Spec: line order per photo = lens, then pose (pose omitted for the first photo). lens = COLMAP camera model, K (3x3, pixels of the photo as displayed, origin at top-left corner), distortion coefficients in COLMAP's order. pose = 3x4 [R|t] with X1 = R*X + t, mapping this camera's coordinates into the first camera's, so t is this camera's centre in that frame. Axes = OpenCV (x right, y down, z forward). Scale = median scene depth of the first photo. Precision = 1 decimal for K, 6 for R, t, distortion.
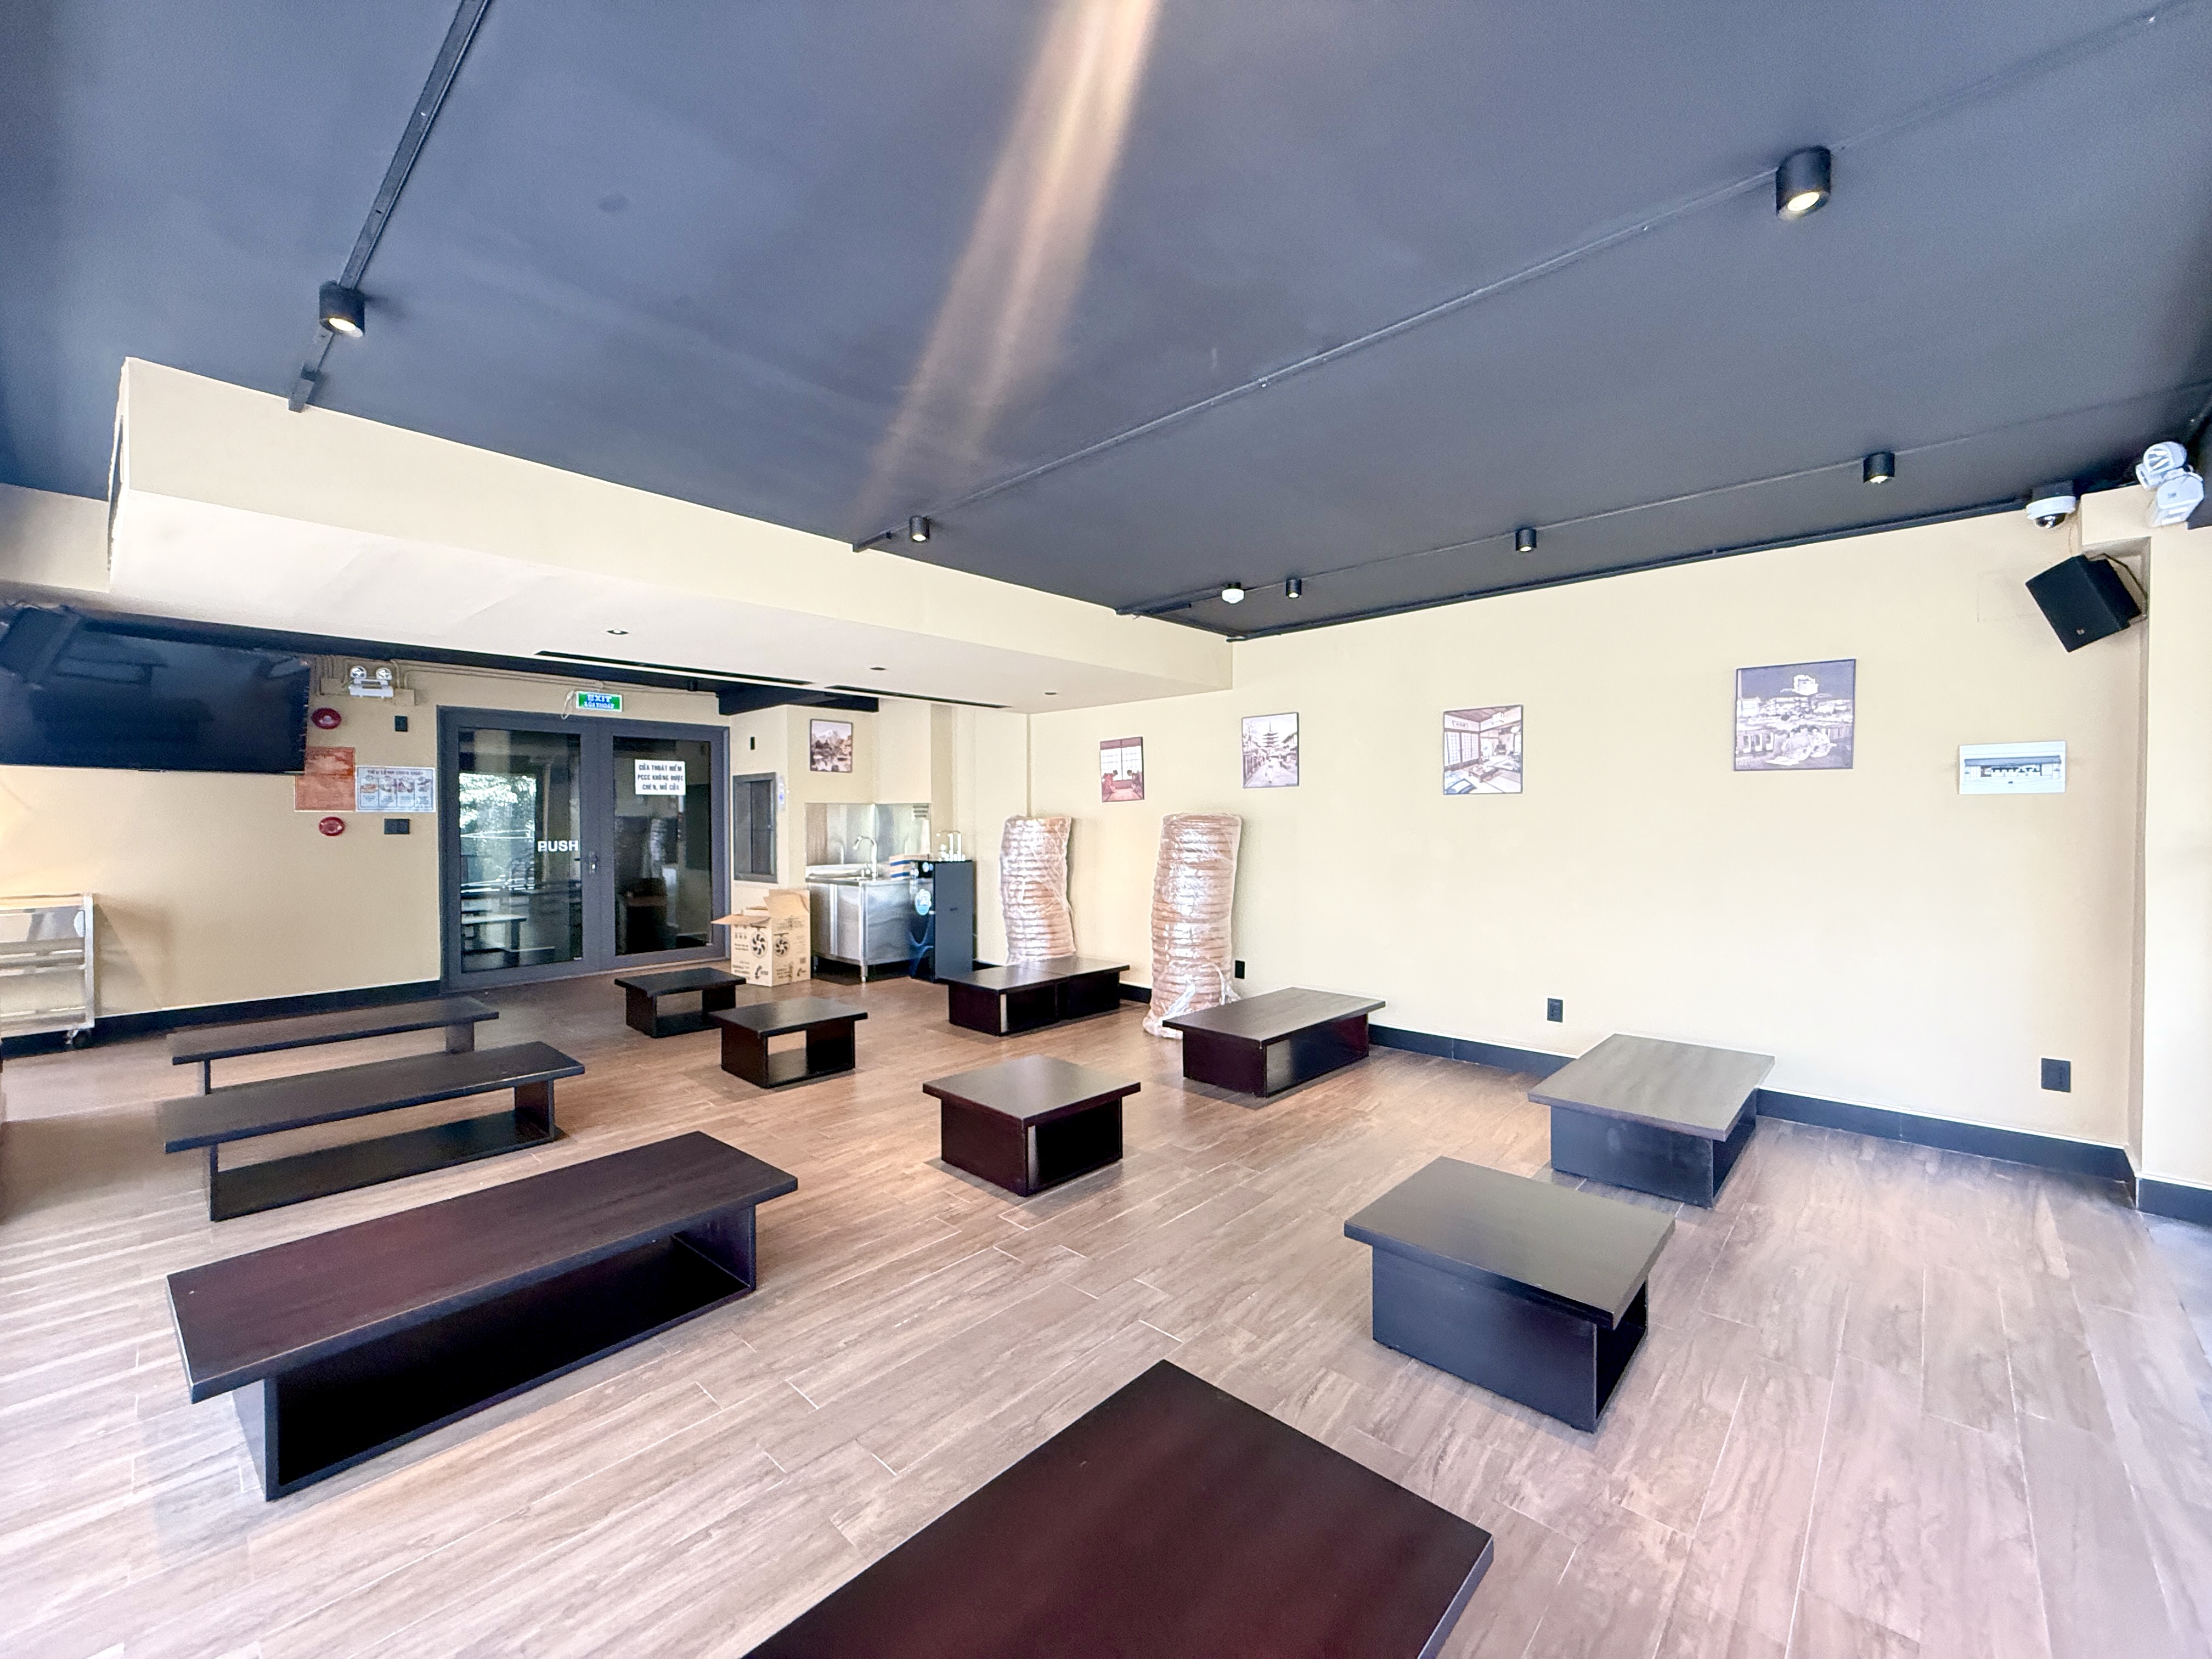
lens RADIAL K [[880.1, 0, 1100.0], [0, 880.1, 832.7], [0, 0, 1]] dist [-0.001266, 0.000556]
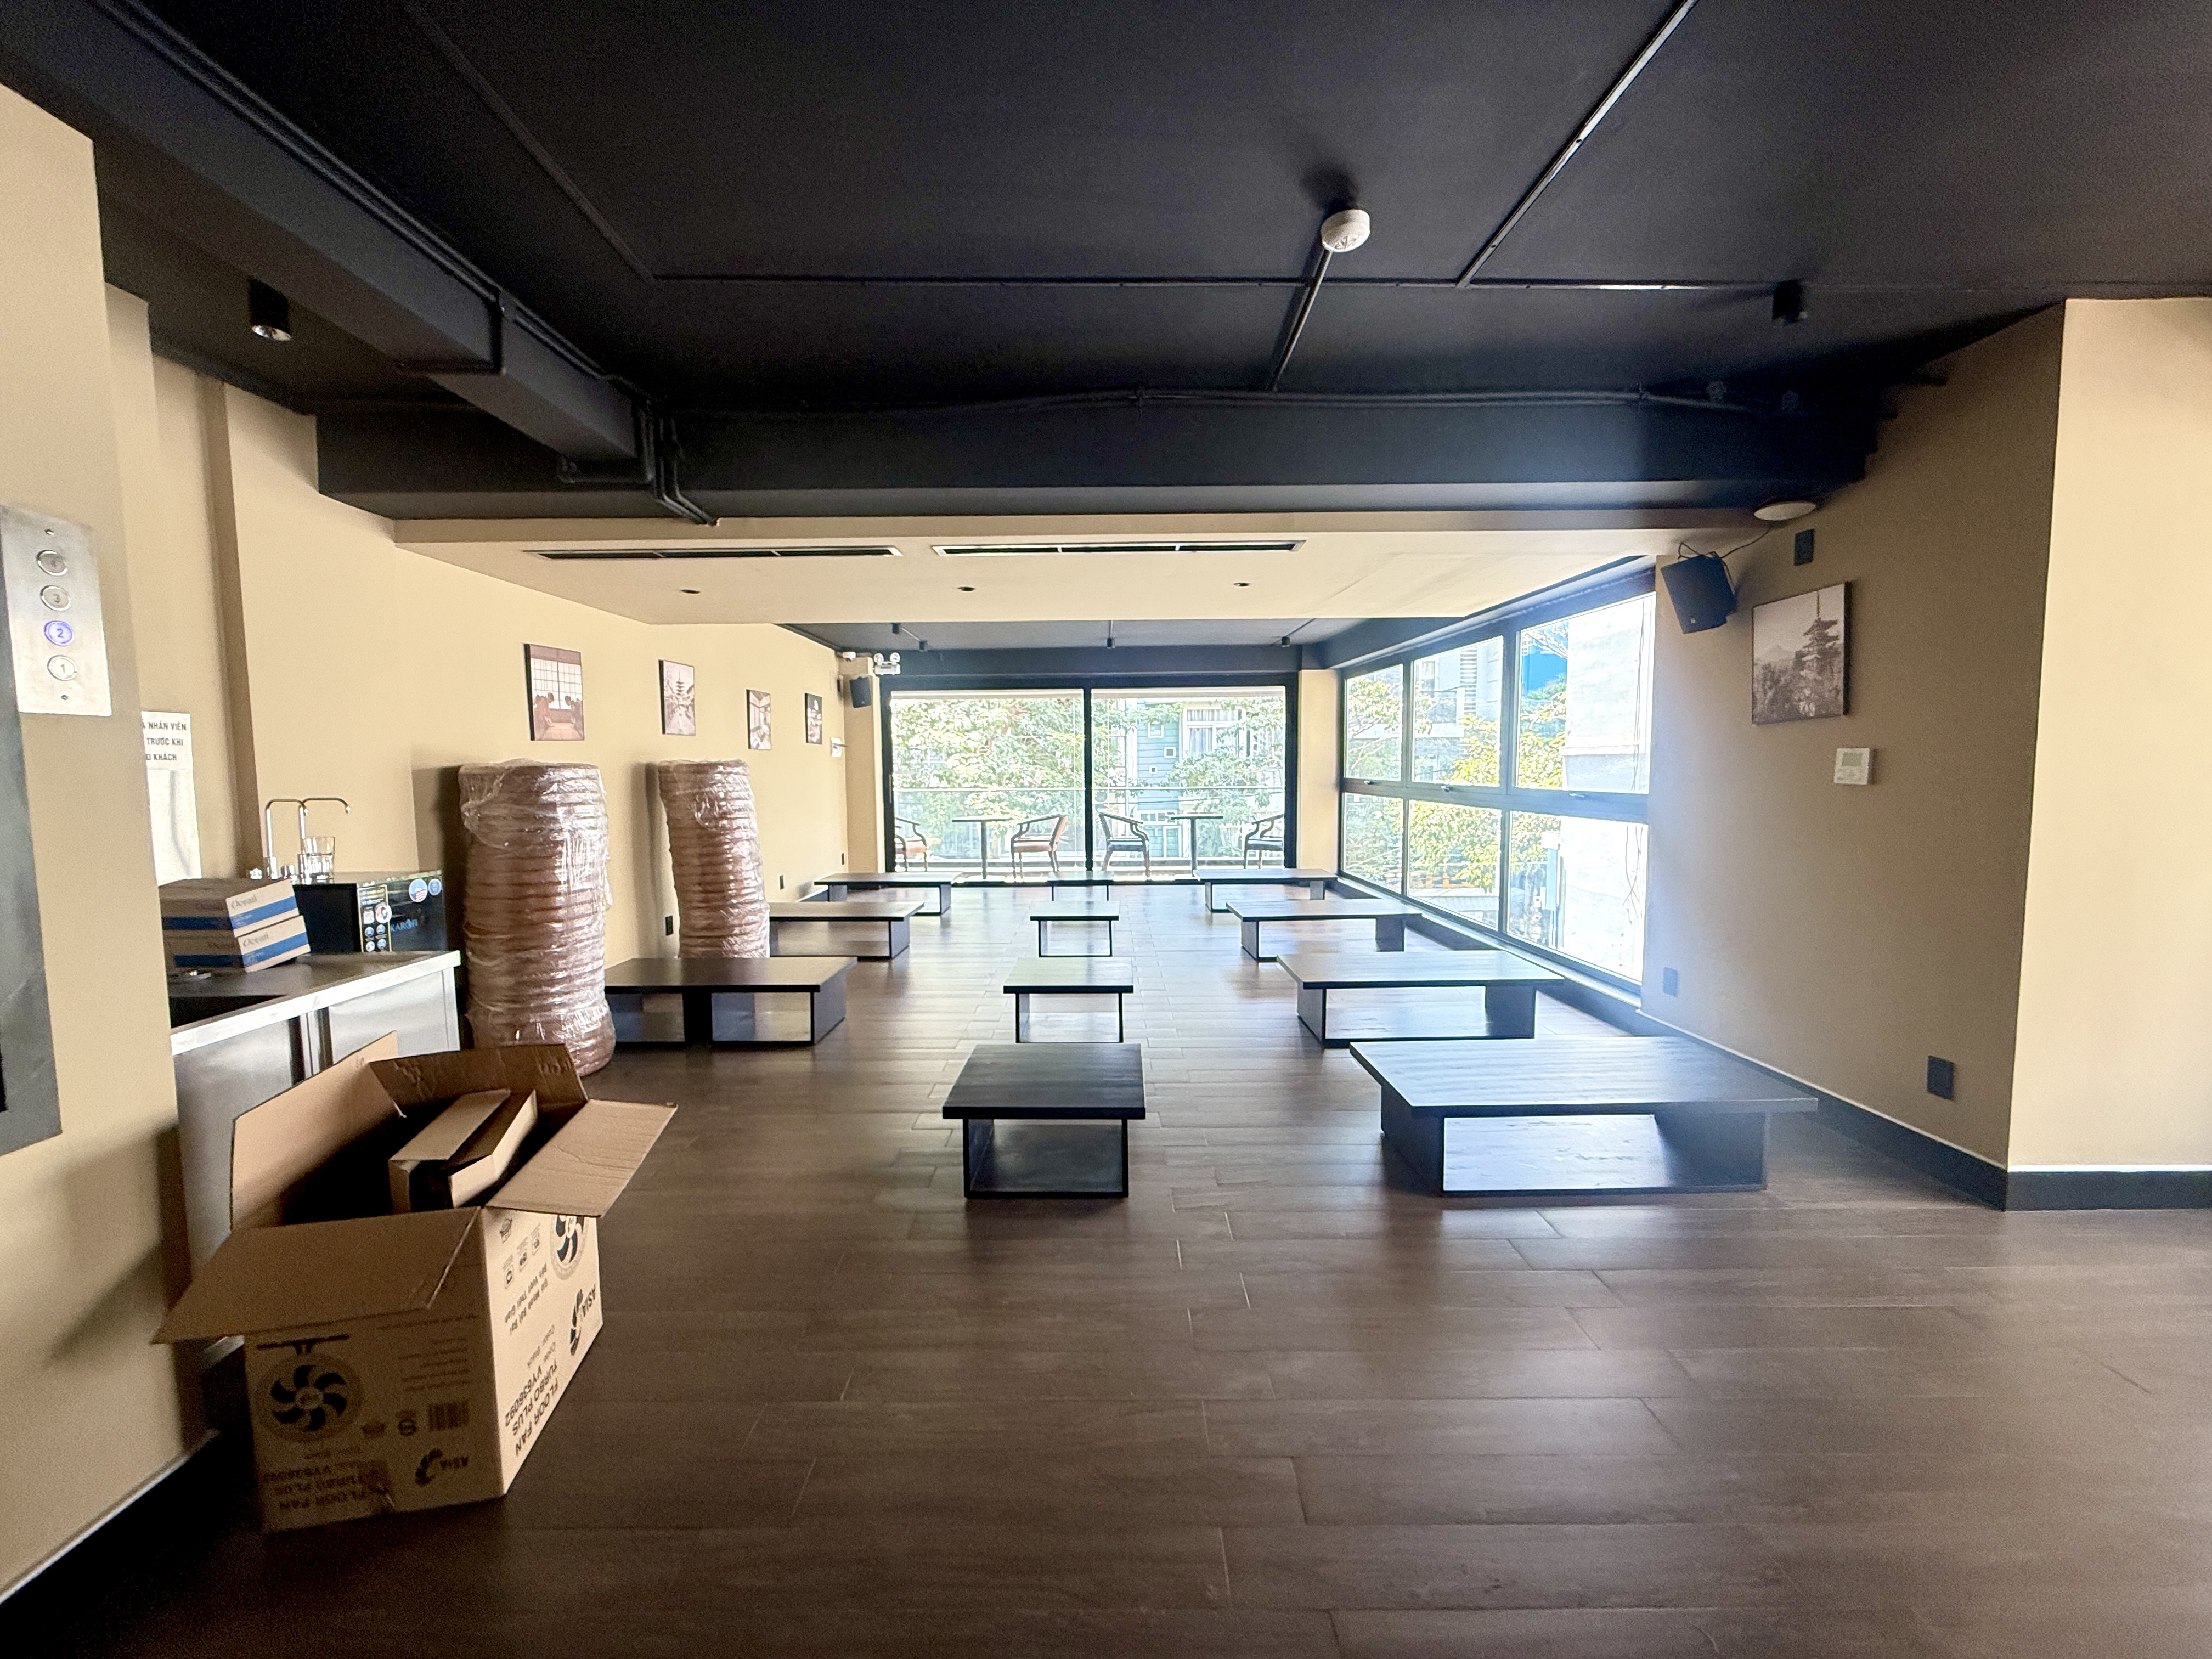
lens RADIAL K [[880.1, 0, 1104.0], [0, 880.1, 830.7], [0, 0, 1]] dist [-0.001266, 0.000556]
pose [[-0.681912, -0.046057, 0.729982, -0.889641], [0.022076, 0.996265, 0.083480, -0.016365], [-0.731101, 0.073042, -0.678349, 1.353463]]
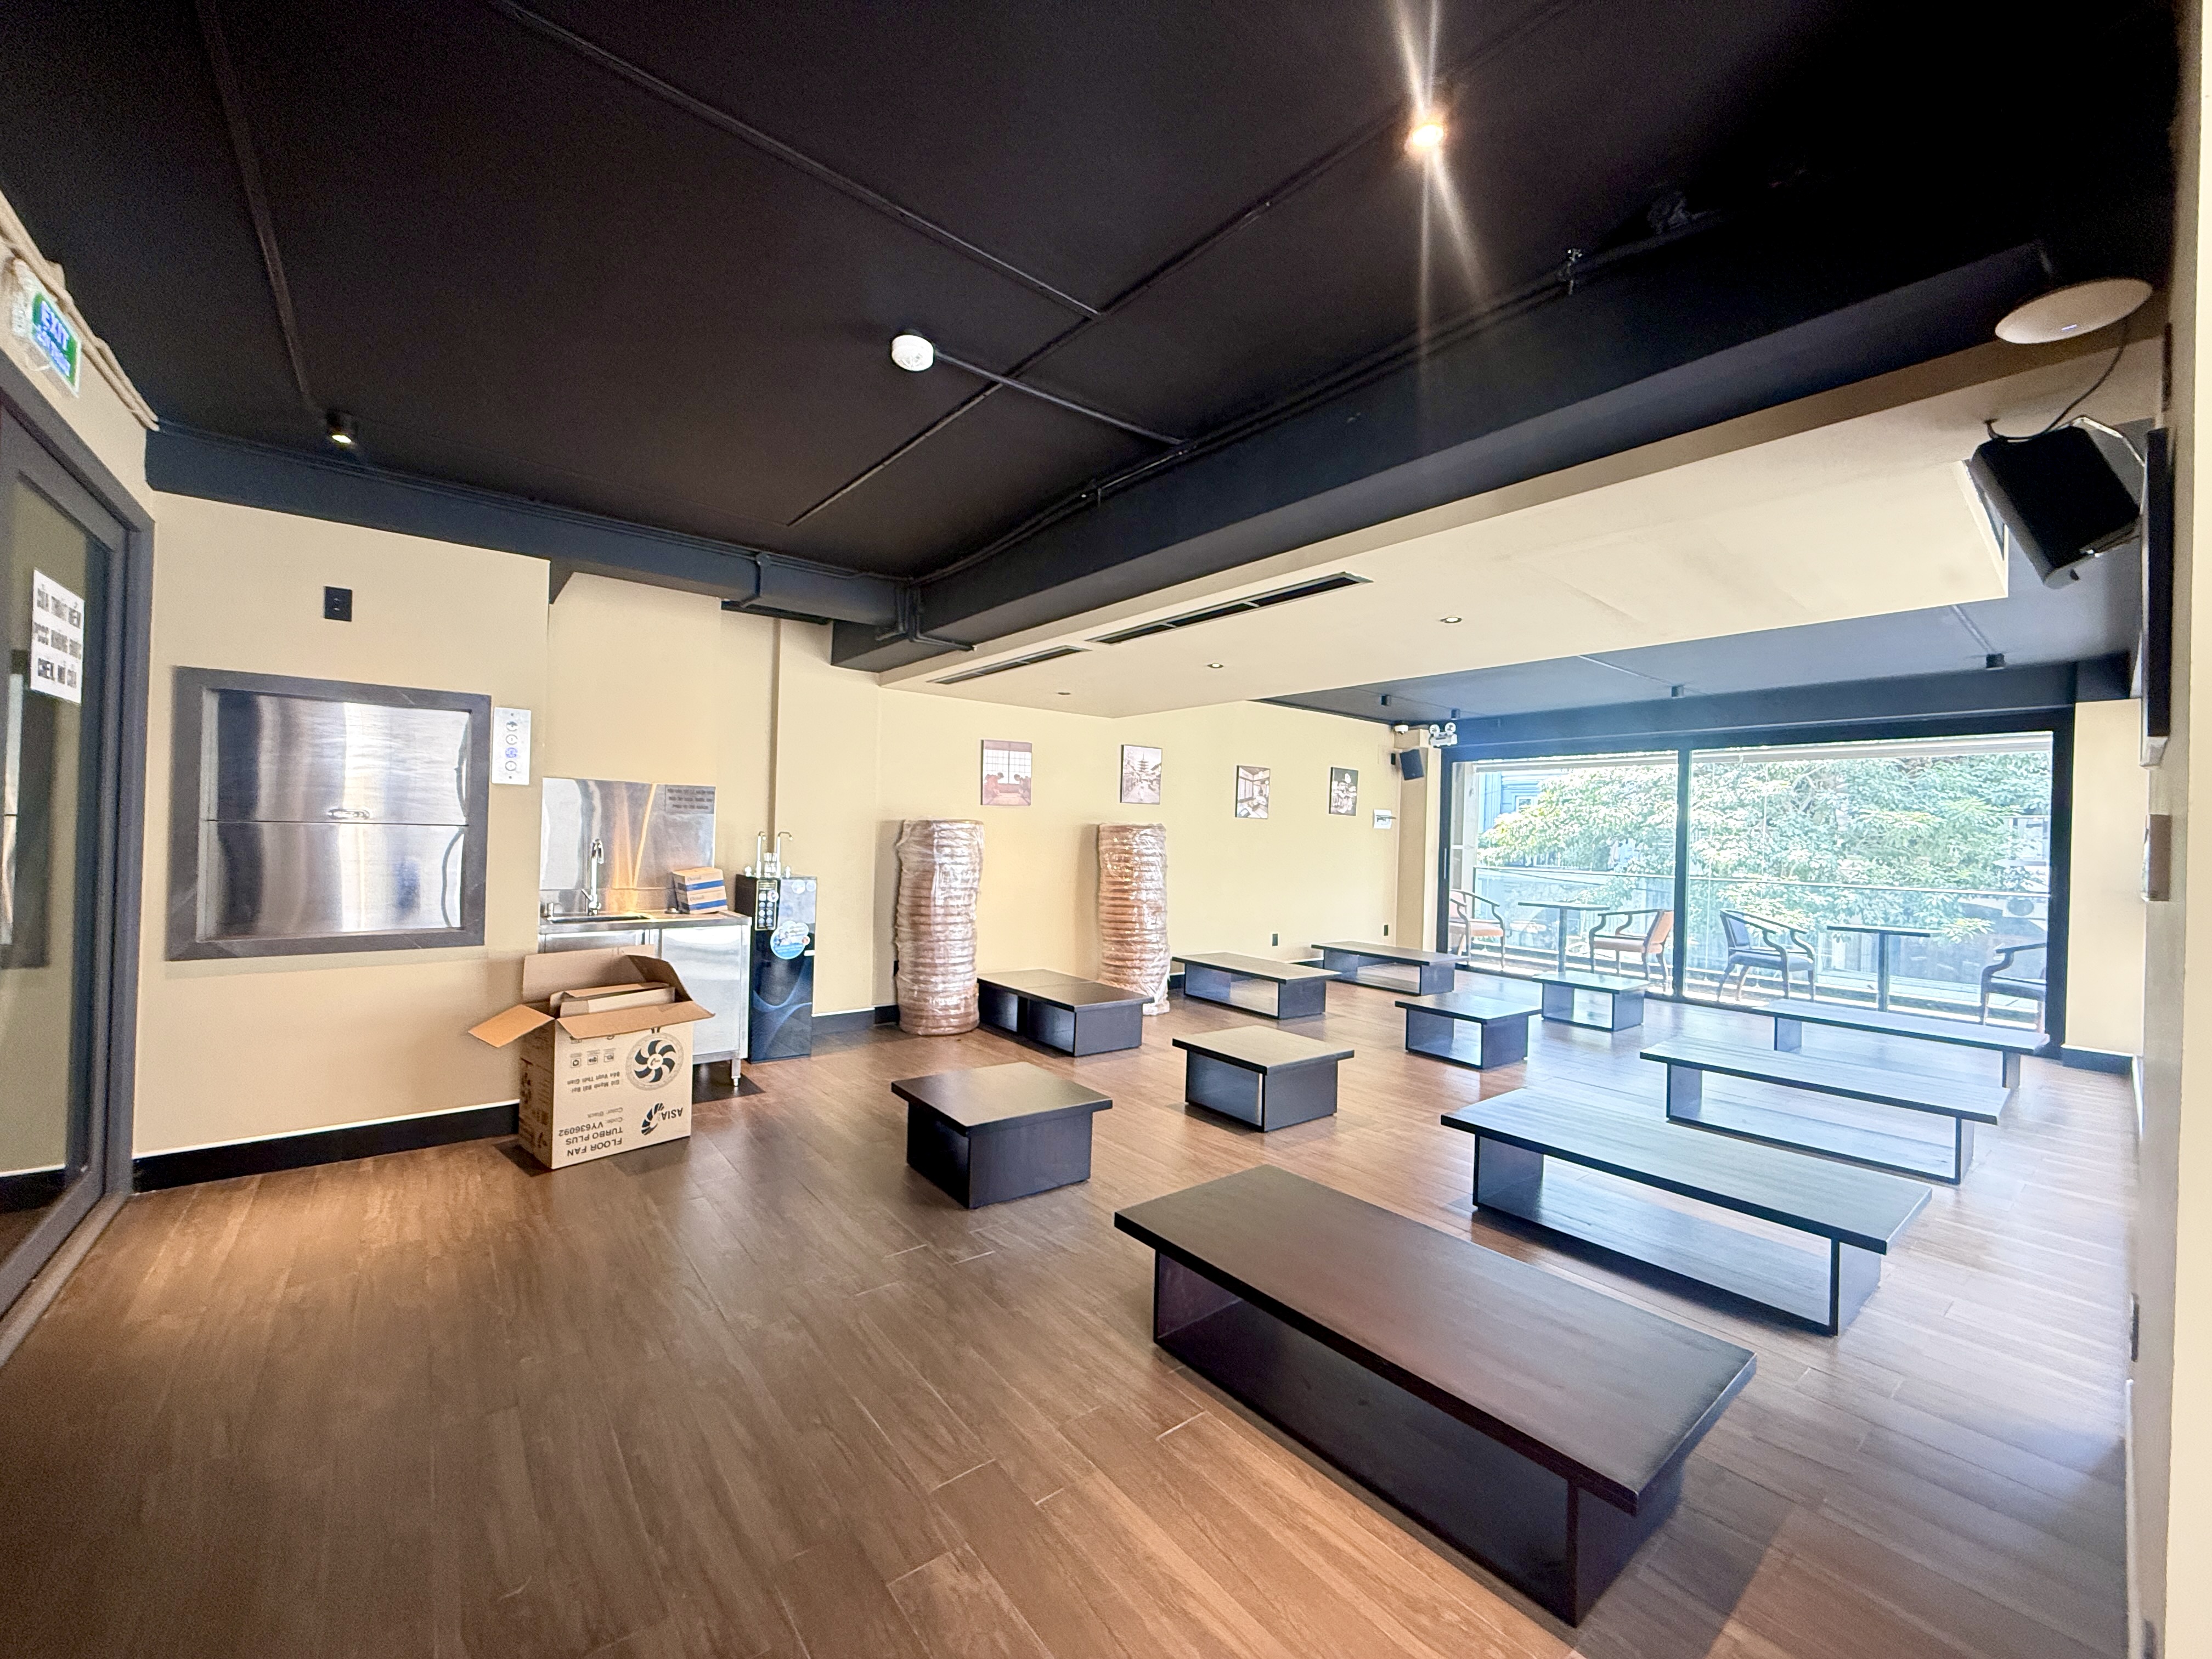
lens RADIAL K [[880.1, 0, 1101.7], [0, 880.1, 834.6], [0, 0, 1]] dist [-0.001266, 0.000556]
pose [[0.153688, 0.005939, 0.988102, -1.072005], [-0.015067, 0.999880, -0.003666, -0.002151], [-0.988005, -0.014324, 0.153759, 0.871976]]
